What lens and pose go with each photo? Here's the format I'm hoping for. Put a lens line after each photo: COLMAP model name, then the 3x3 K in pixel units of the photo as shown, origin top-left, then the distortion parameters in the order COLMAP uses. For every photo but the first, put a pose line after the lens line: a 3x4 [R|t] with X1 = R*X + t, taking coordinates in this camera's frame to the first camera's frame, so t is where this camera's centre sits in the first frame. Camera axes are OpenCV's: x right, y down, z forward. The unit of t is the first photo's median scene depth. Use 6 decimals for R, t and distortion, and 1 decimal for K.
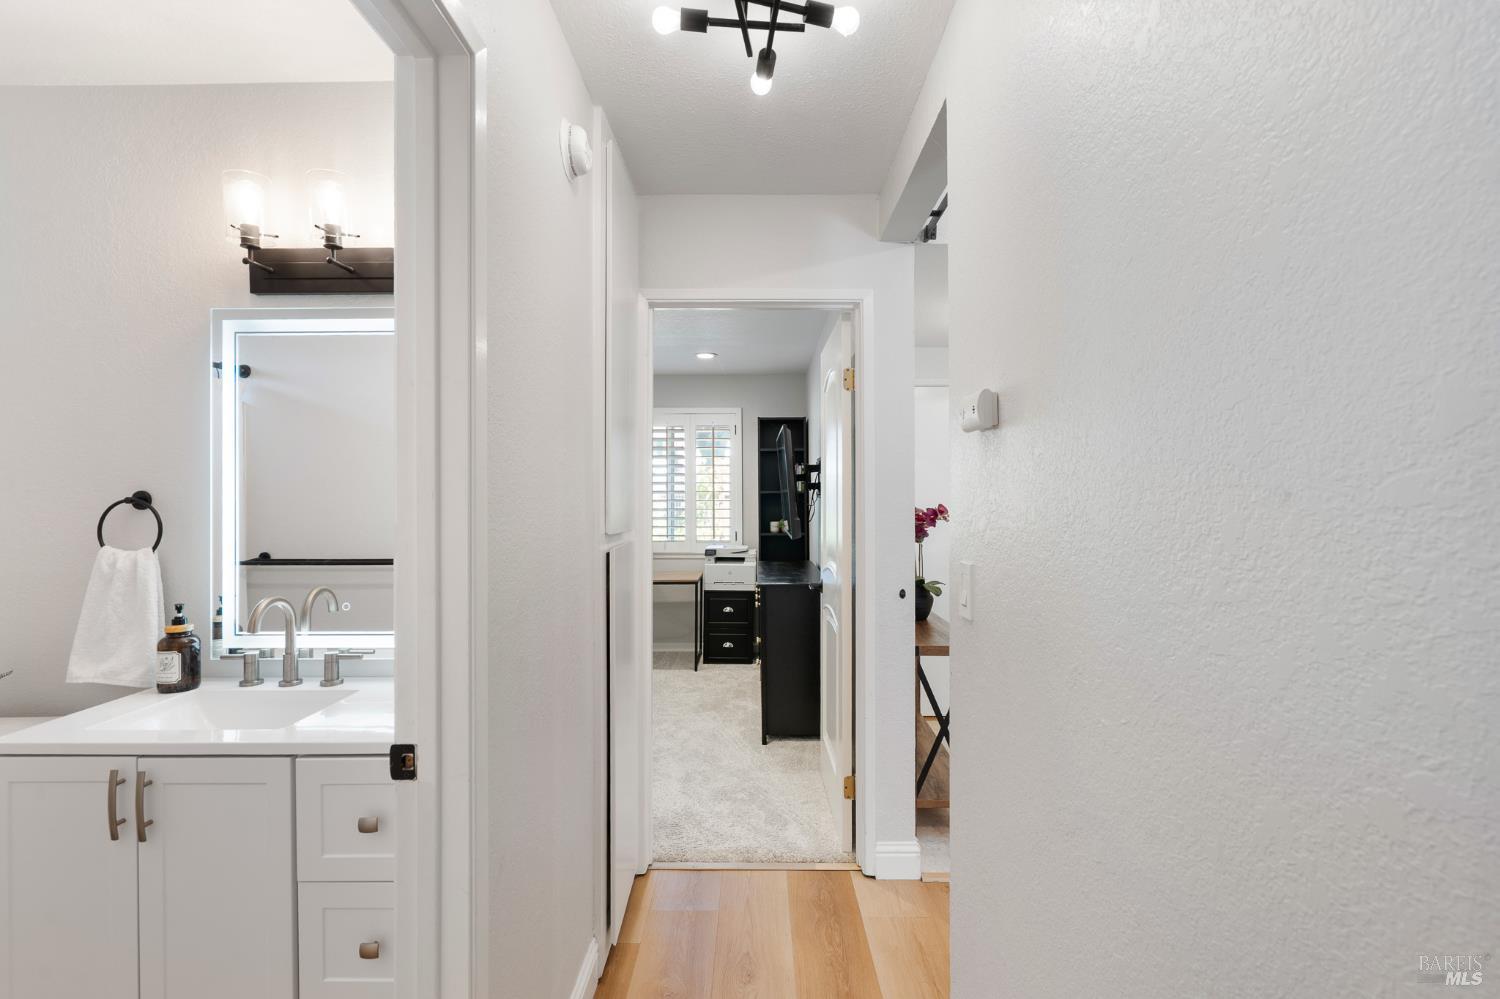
lens RADIAL K [[680.5, 0, 755.7], [0, 680.5, 500.3], [0, 0, 1]] dist [-0.008124, 0.004685]
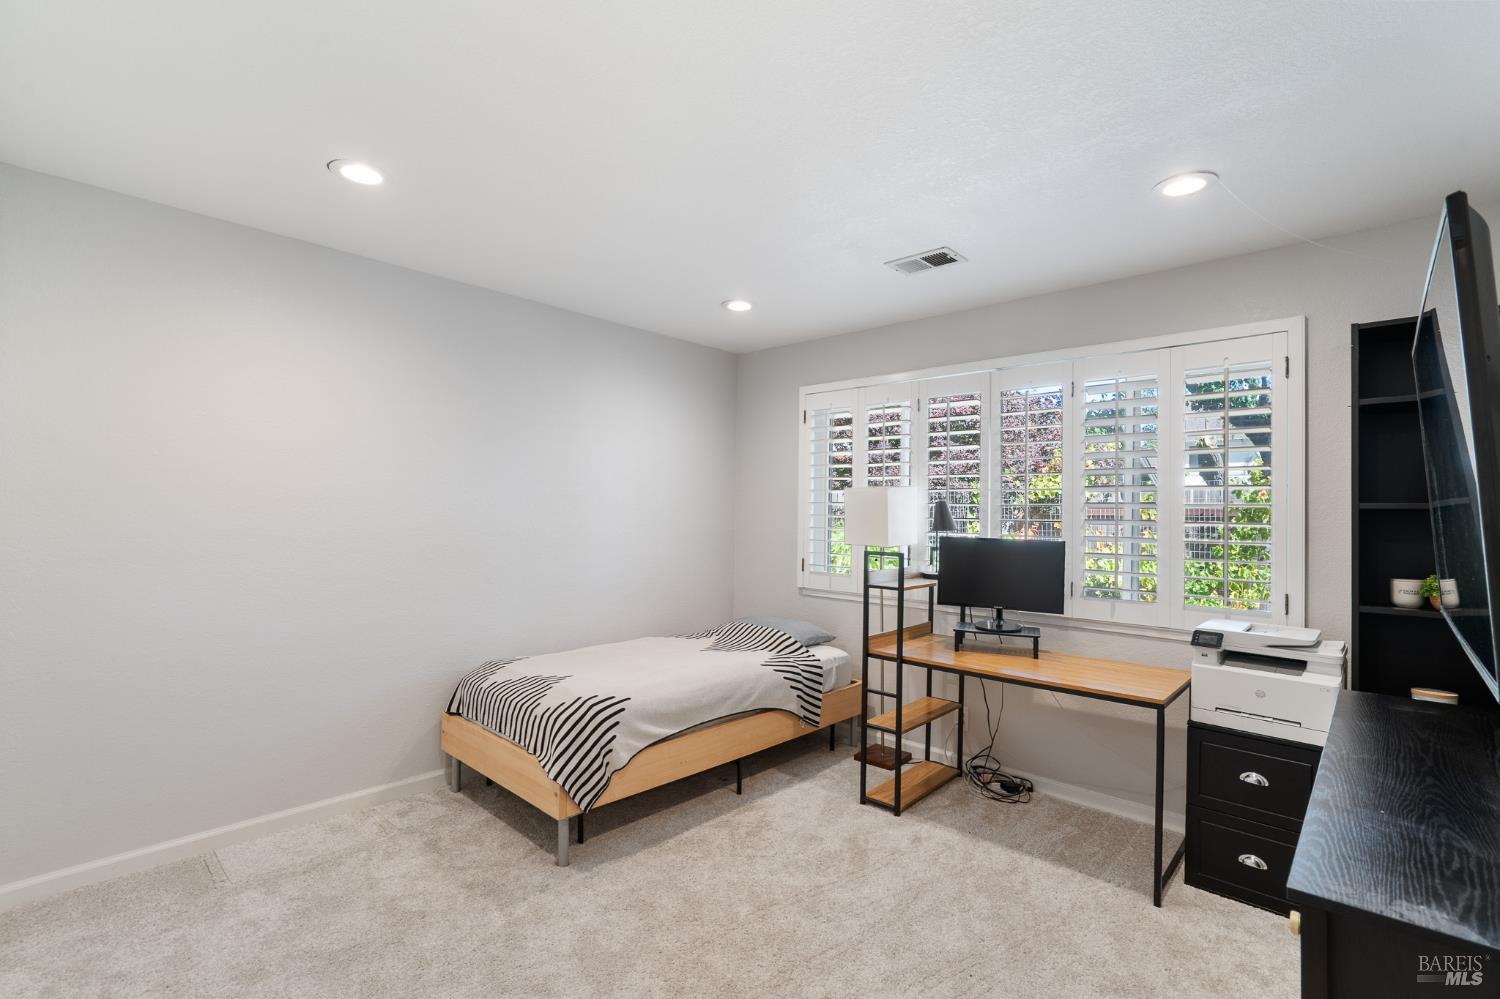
lens RADIAL K [[680.5, 0, 748.8], [0, 680.5, 499.4], [0, 0, 1]] dist [-0.008124, 0.004685]
pose [[0.732041, 0.003689, -0.681251, 0.017059], [-0.021256, 0.999622, -0.017428, -0.000830], [0.680929, 0.027238, 0.731842, 0.474438]]
